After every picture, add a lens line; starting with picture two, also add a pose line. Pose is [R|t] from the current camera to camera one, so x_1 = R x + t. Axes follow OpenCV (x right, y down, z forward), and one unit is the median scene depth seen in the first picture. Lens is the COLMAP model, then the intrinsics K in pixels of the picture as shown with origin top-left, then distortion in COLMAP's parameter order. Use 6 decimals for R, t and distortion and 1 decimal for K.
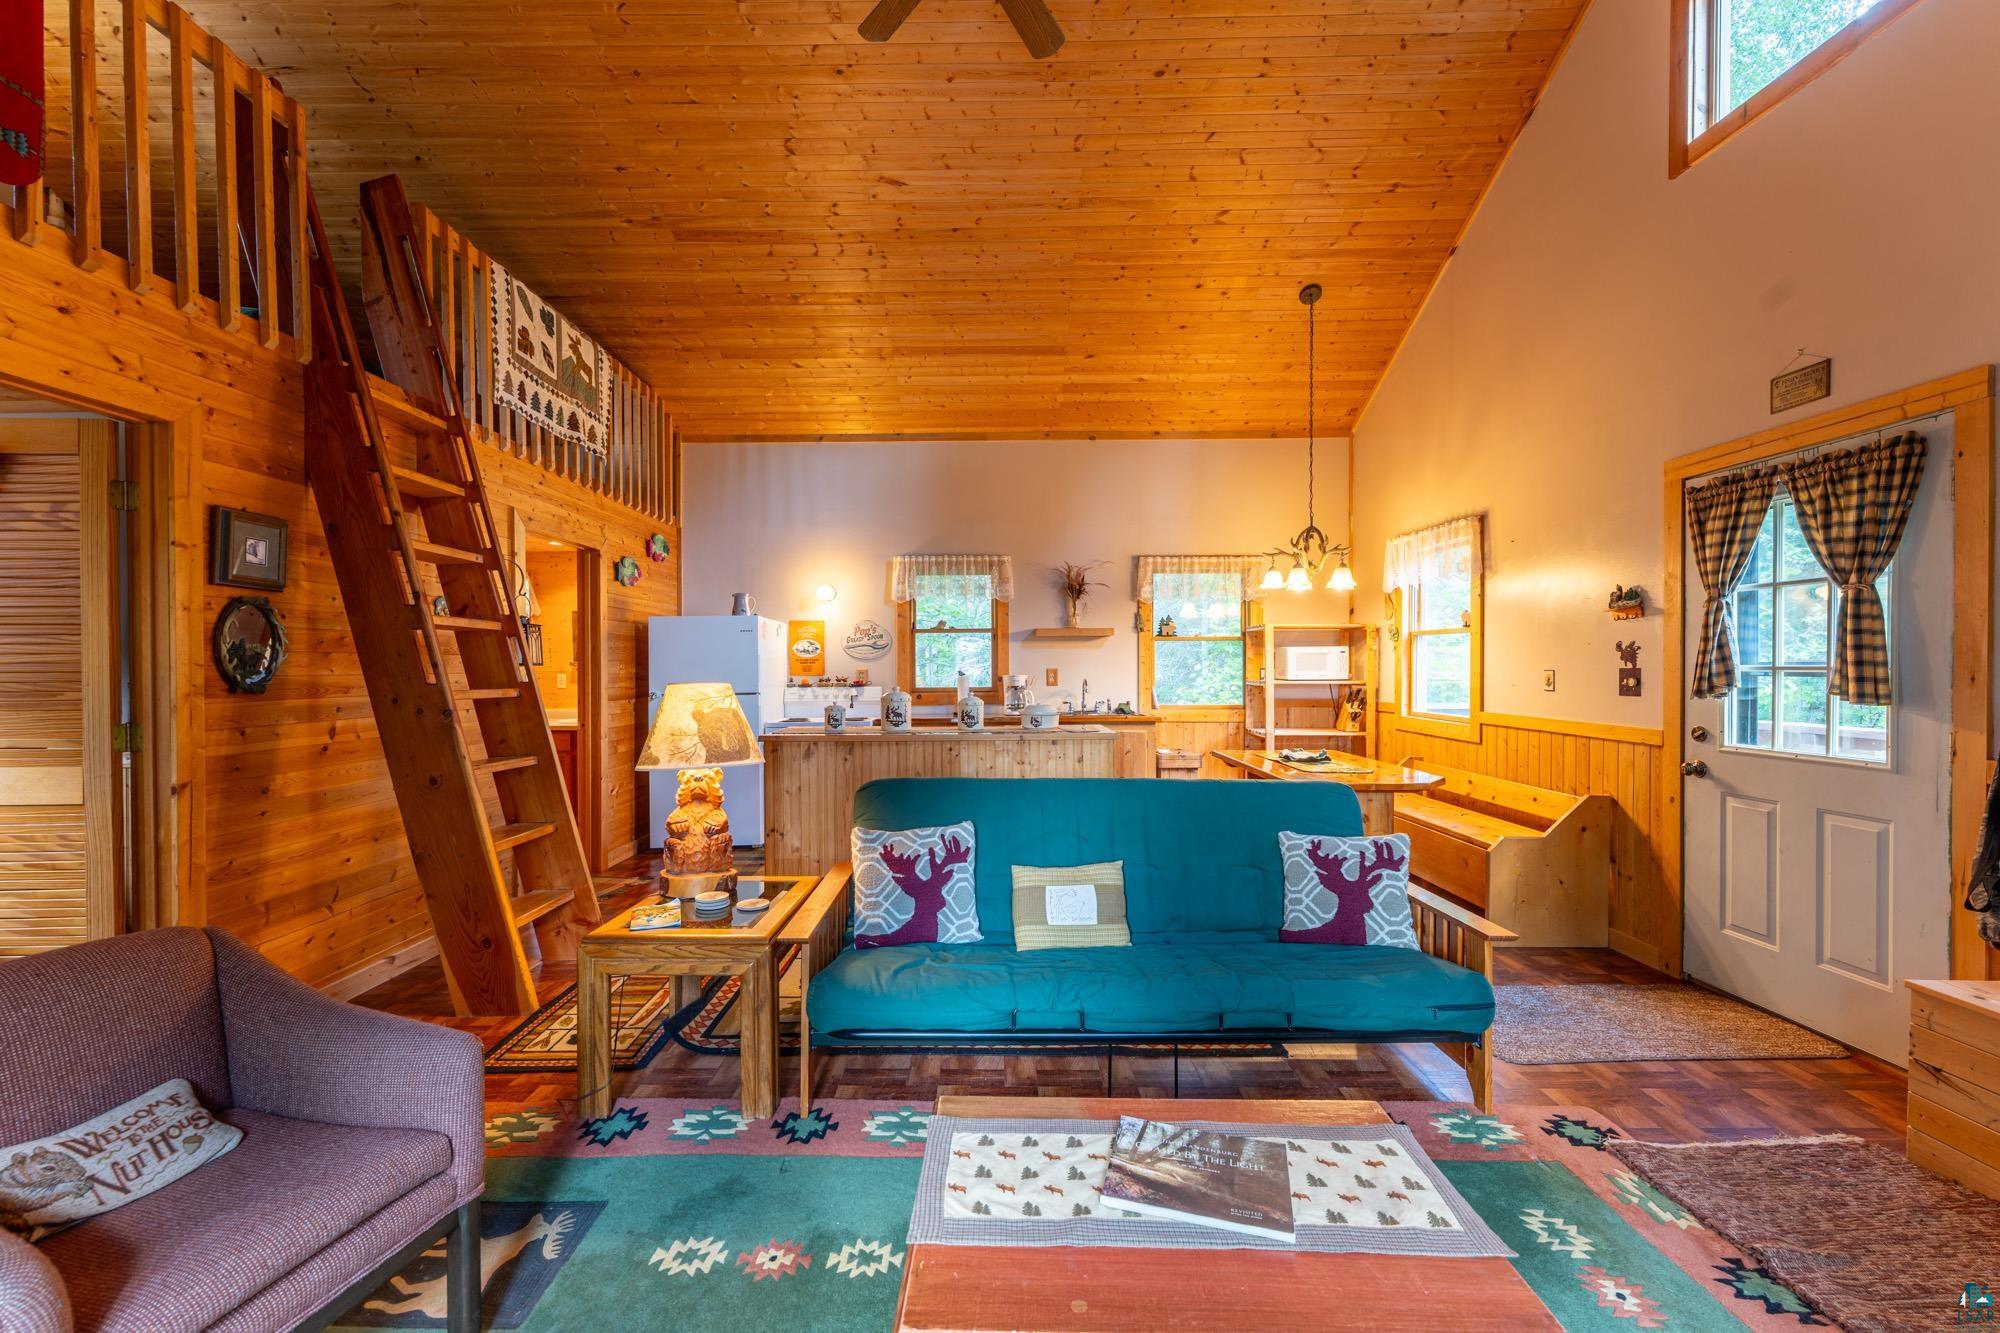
lens RADIAL K [[793.9, 0, 996.1], [0, 793.9, 672.8], [0, 0, 1]] dist [0.002045, -0.000917]
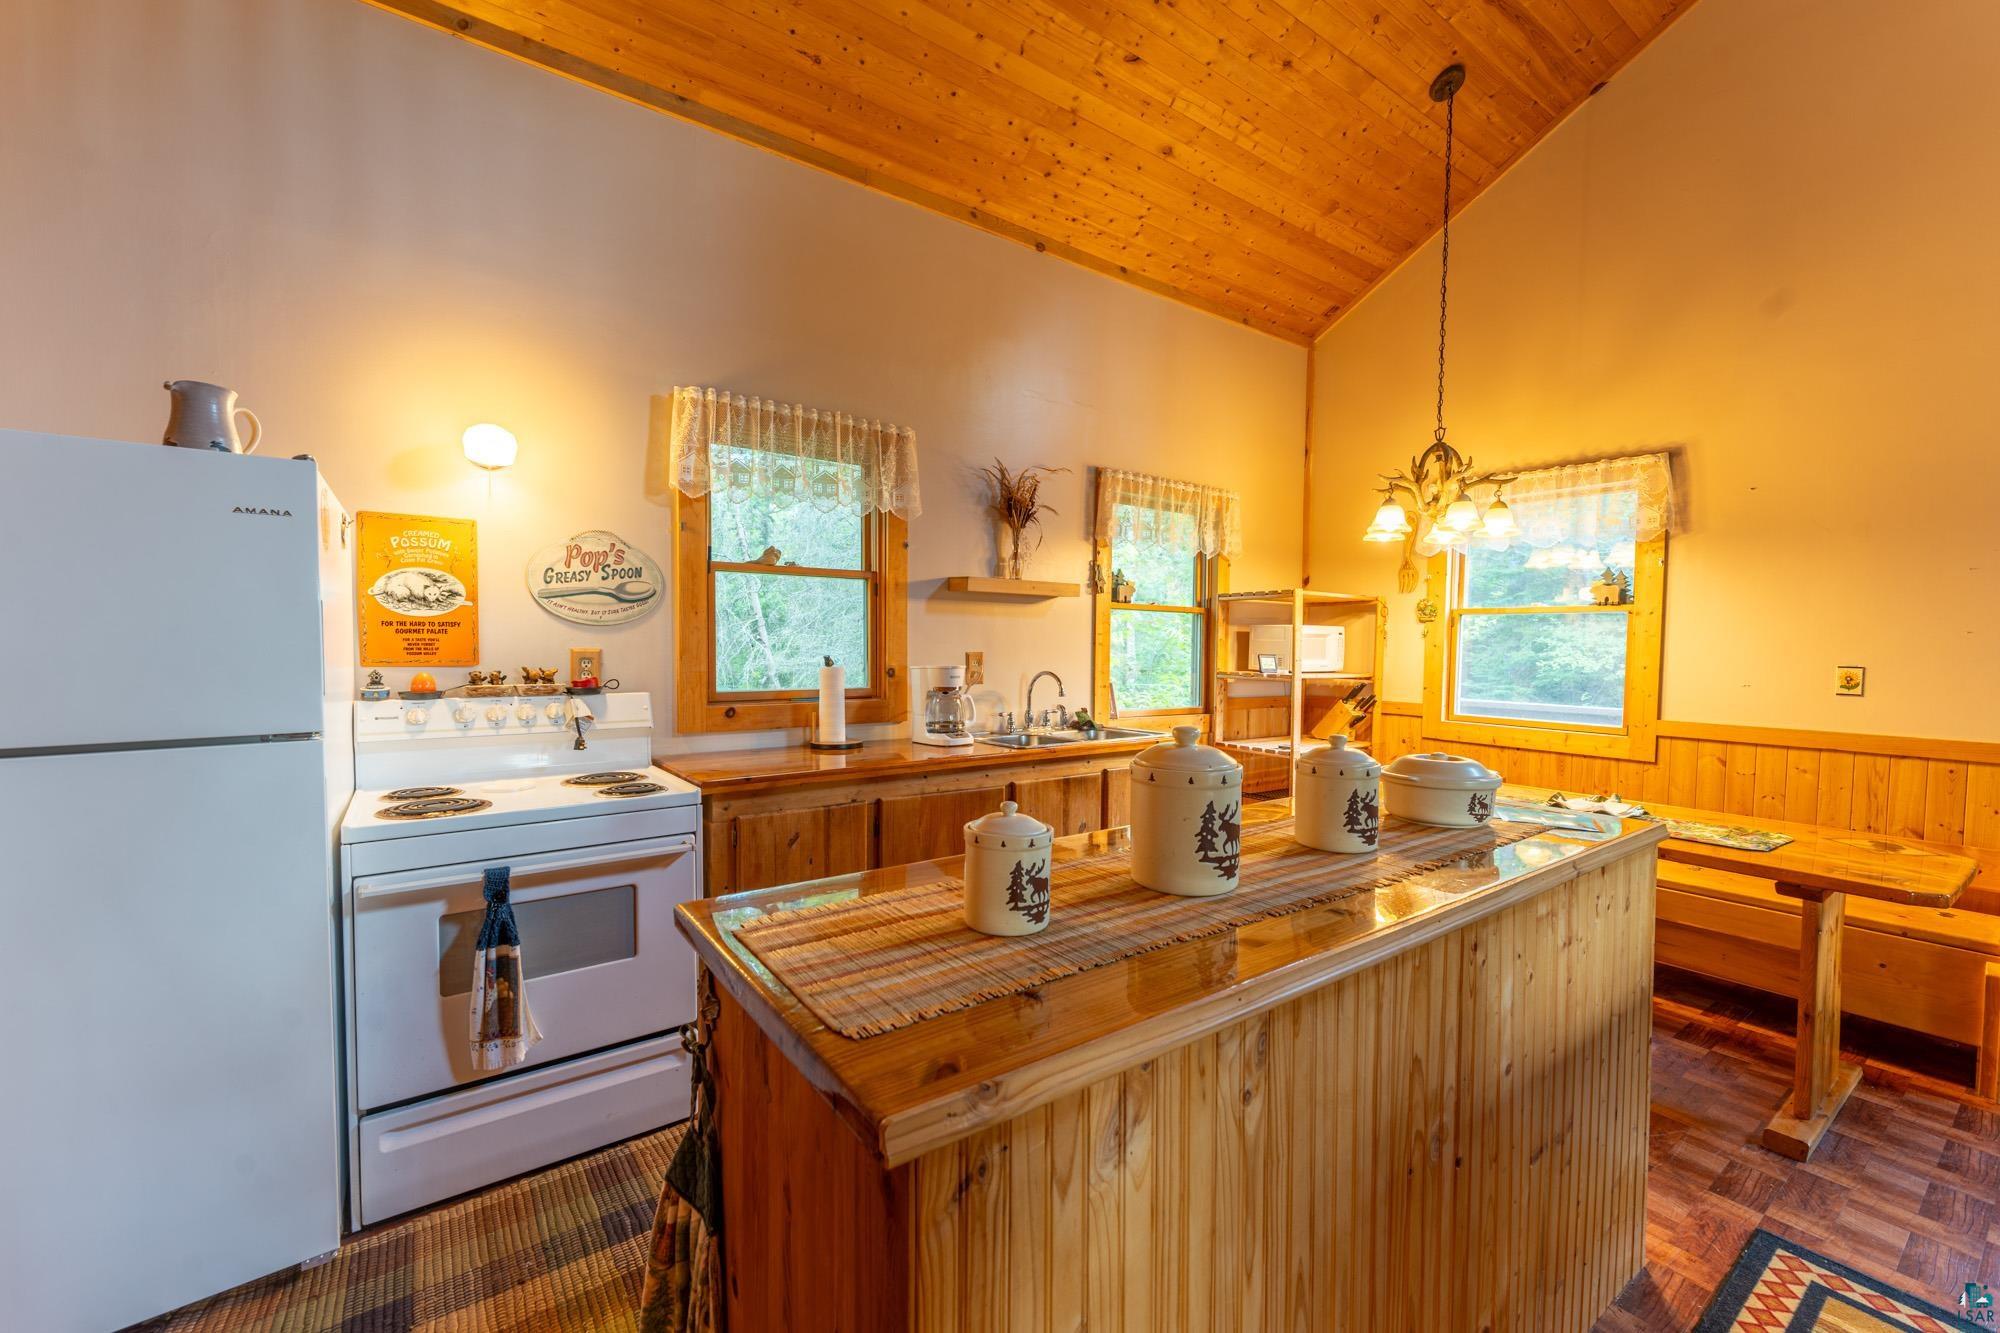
lens RADIAL K [[793.9, 0, 994.5], [0, 793.9, 668.5], [0, 0, 1]] dist [0.002045, -0.000917]
pose [[0.819430, -0.003460, 0.573169, -0.251292], [-0.010852, 0.999709, 0.021550, -0.006488], [-0.573077, -0.023879, 0.819154, 0.594499]]
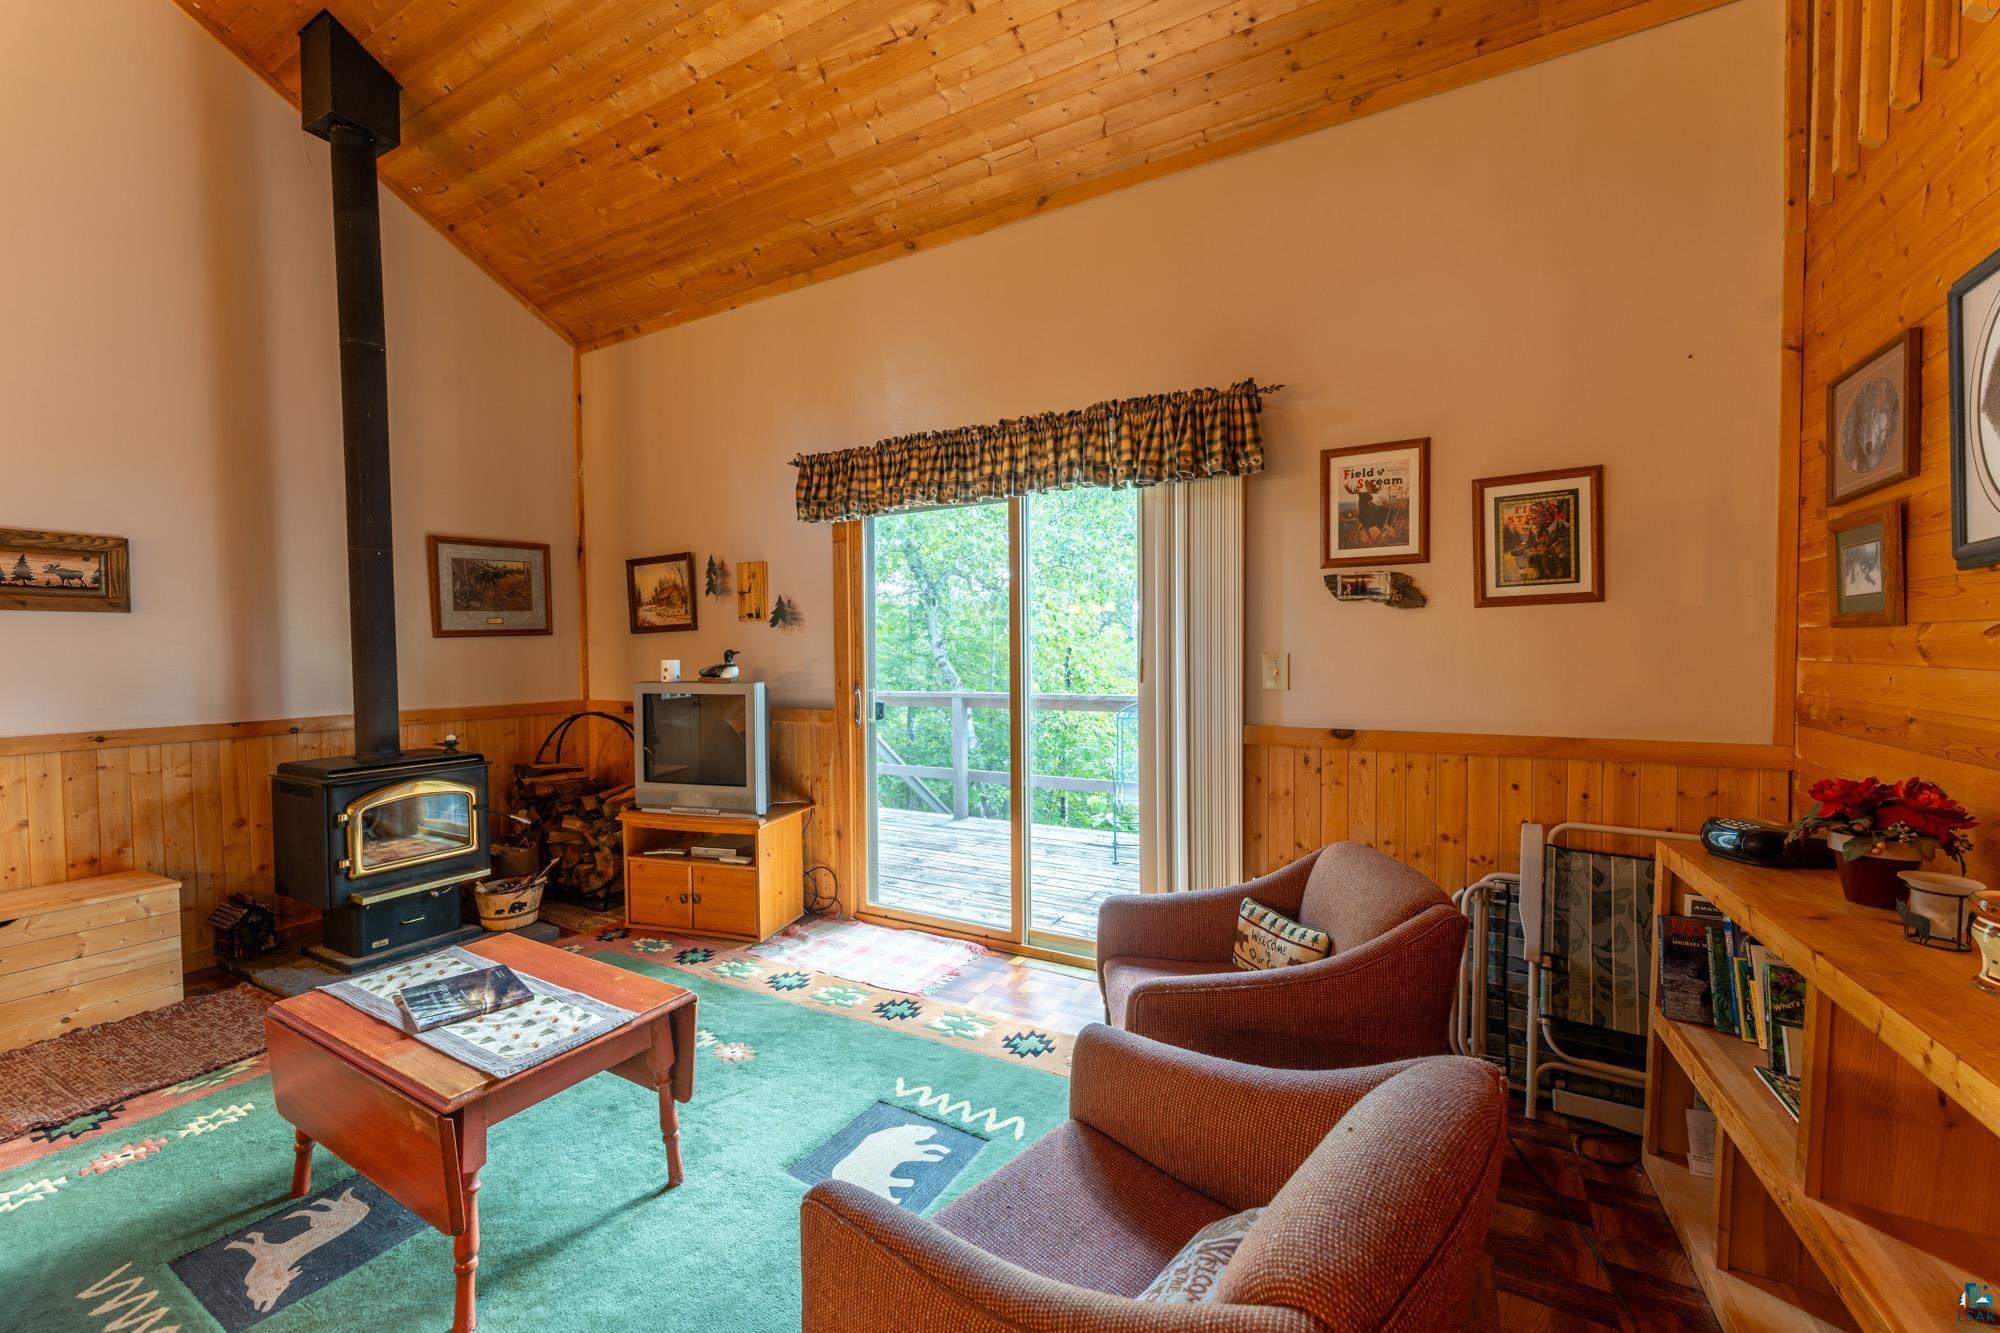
lens RADIAL K [[793.9, 0, 991.8], [0, 793.9, 673.3], [0, 0, 1]] dist [0.002045, -0.000917]
pose [[-0.871226, -0.003110, 0.490872, -0.287711], [0.016091, 0.999262, 0.034891, -0.003282], [-0.490618, 0.038296, -0.870533, 0.383525]]
